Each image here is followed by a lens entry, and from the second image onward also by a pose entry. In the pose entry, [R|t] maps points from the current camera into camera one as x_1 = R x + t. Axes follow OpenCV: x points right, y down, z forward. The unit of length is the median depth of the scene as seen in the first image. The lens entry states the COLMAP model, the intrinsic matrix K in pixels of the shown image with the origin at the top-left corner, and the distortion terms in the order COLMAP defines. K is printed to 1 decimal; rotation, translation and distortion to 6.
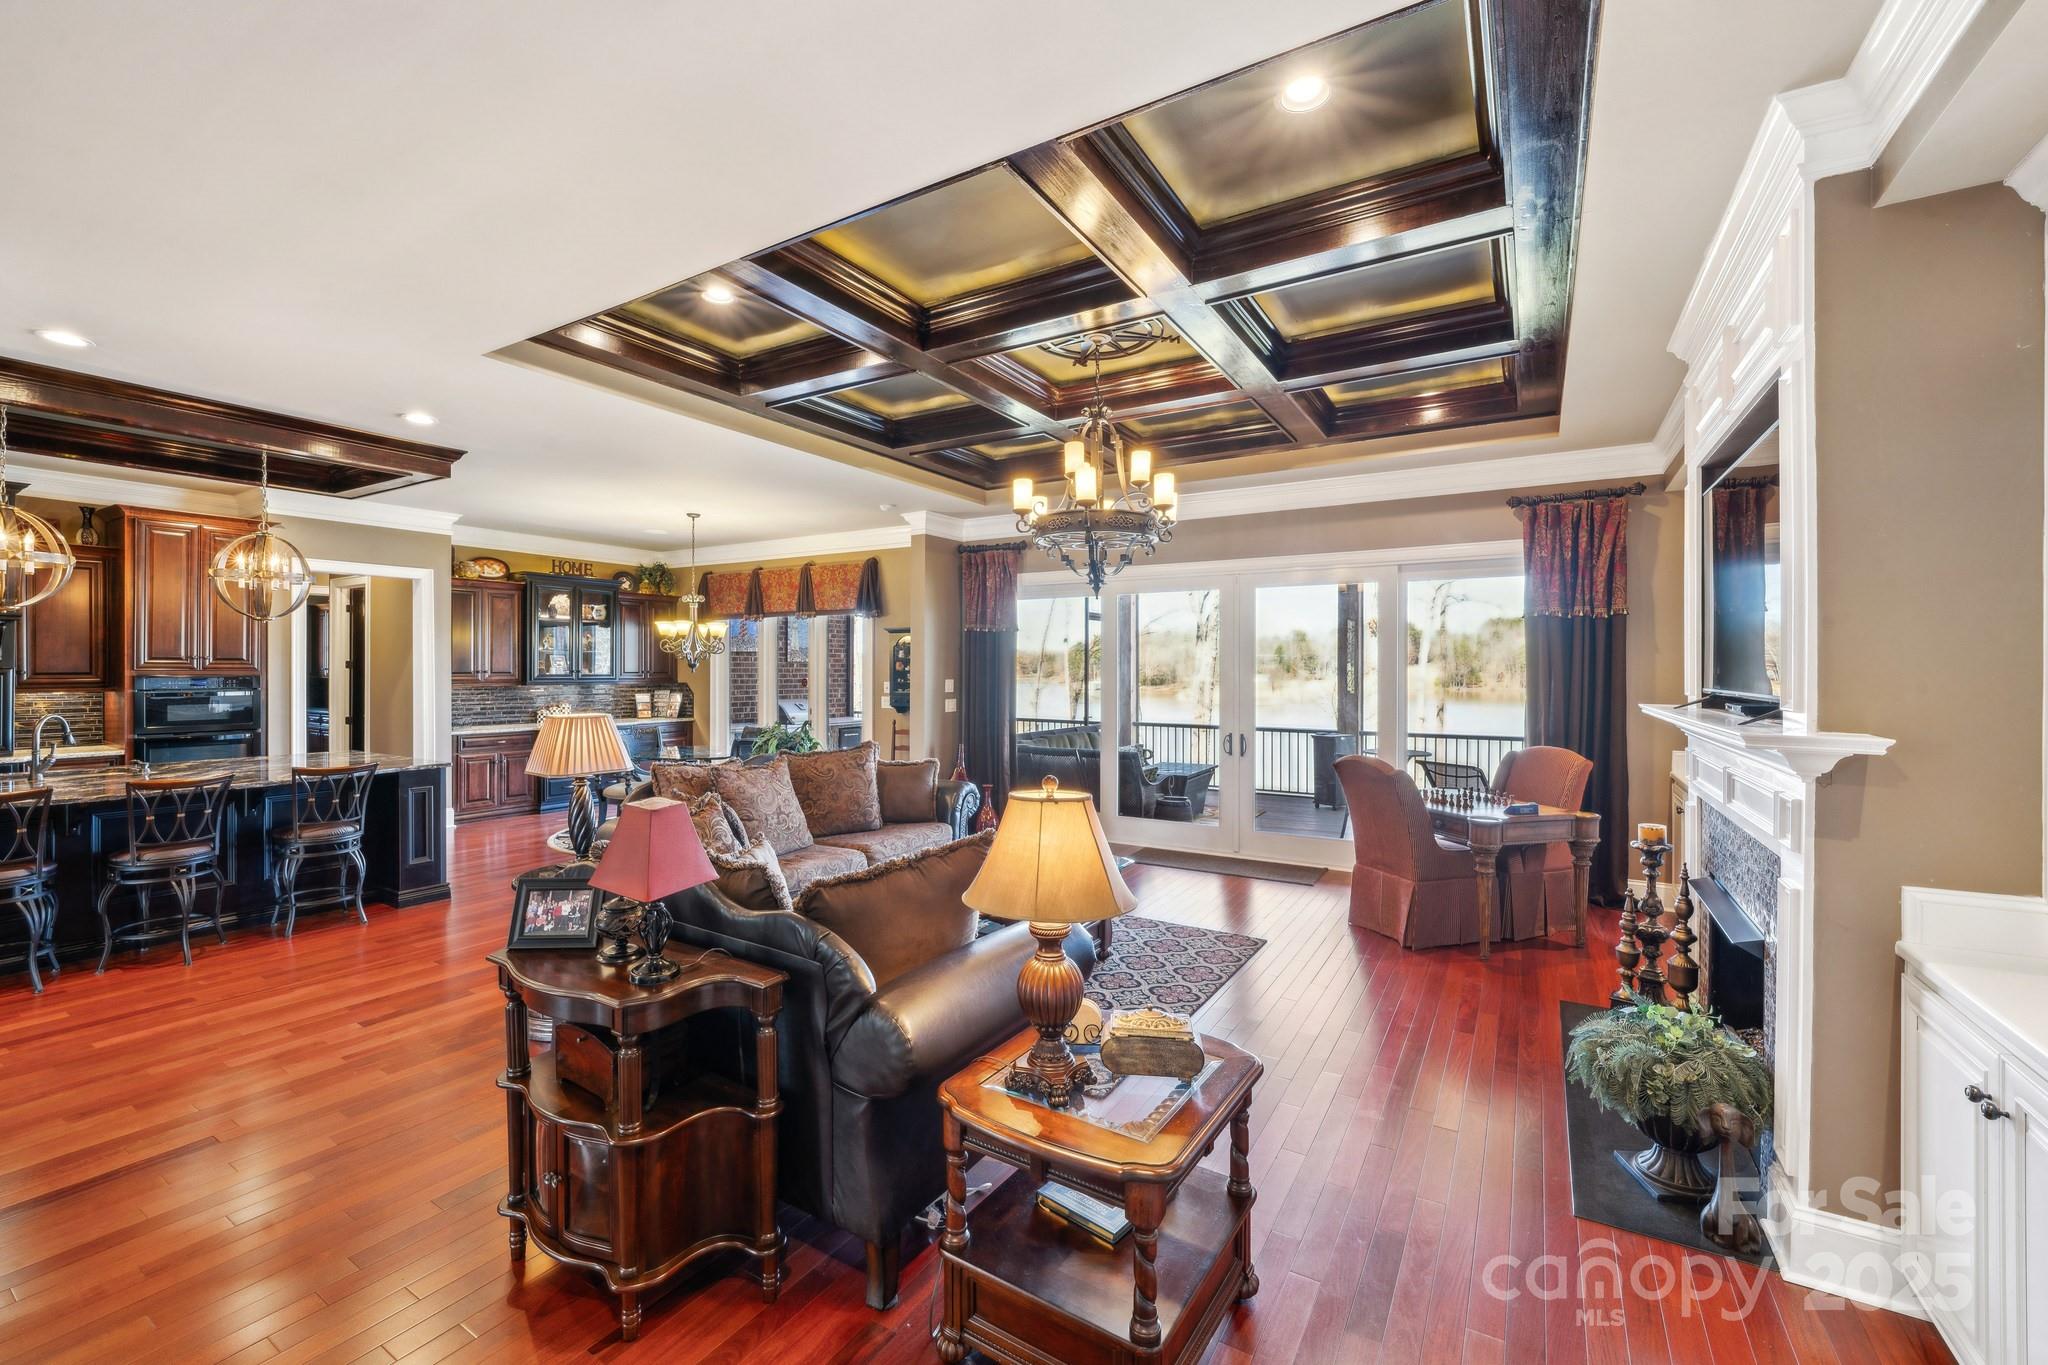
lens RADIAL K [[820.4, 0, 1024.0], [0, 820.4, 682.5], [0, 0, 1]] dist [-0.000794, -0.000102]
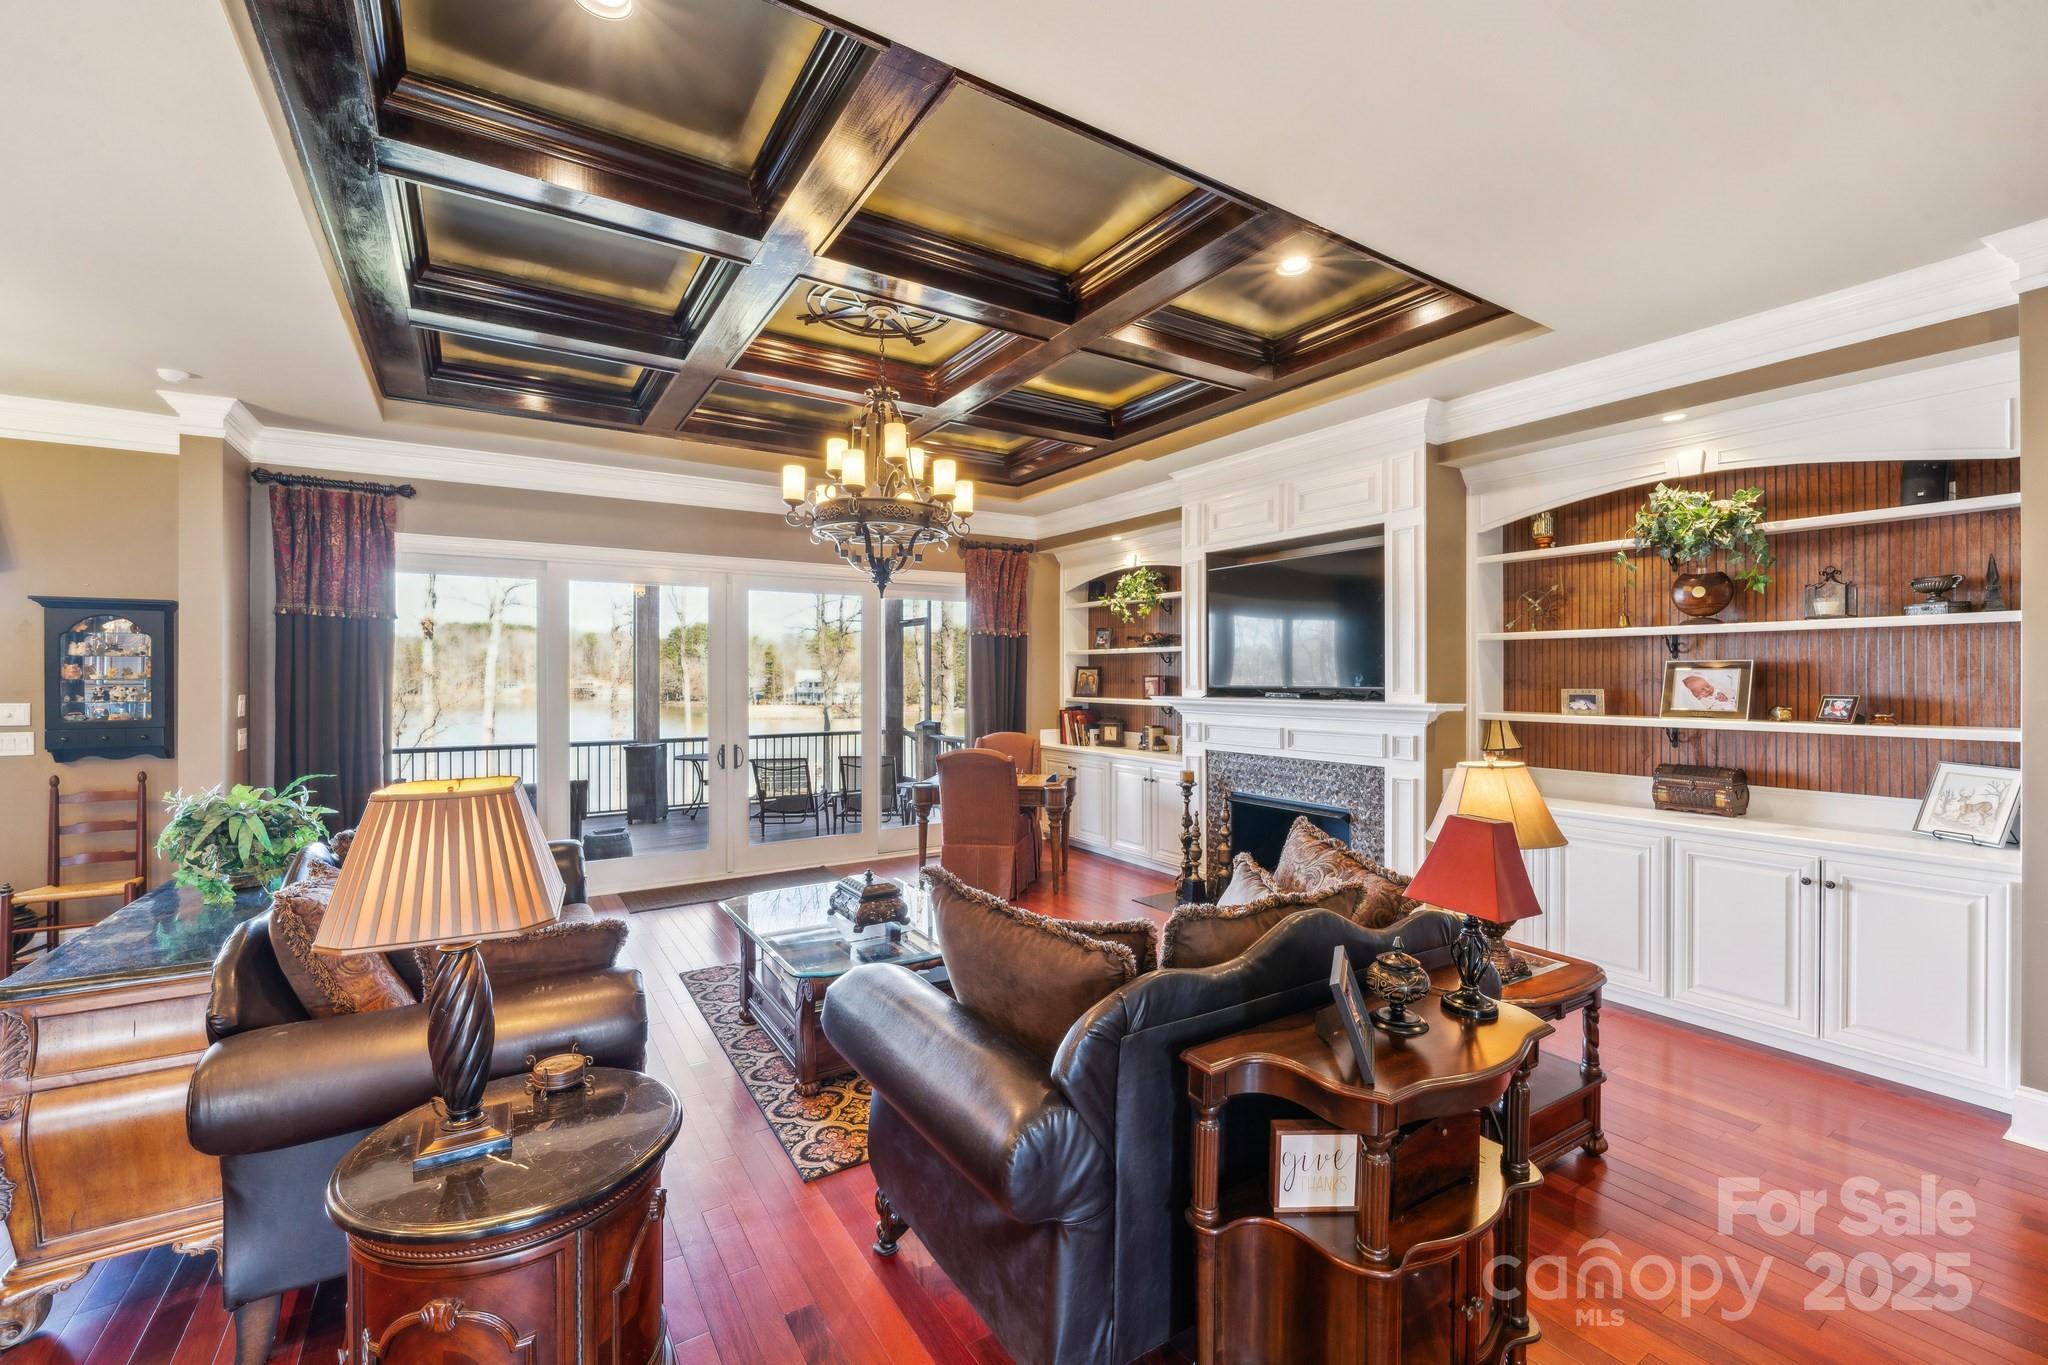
lens RADIAL K [[849.4, 0, 984.6], [0, 849.4, 681.8], [0, 0, 1]] dist [0.002108, 0.000477]
pose [[0.460271, -0.009393, 0.887729, -0.399128], [0.017000, 0.999854, 0.001765, -0.004464], [-0.887616, 0.014279, 0.460363, 0.257733]]
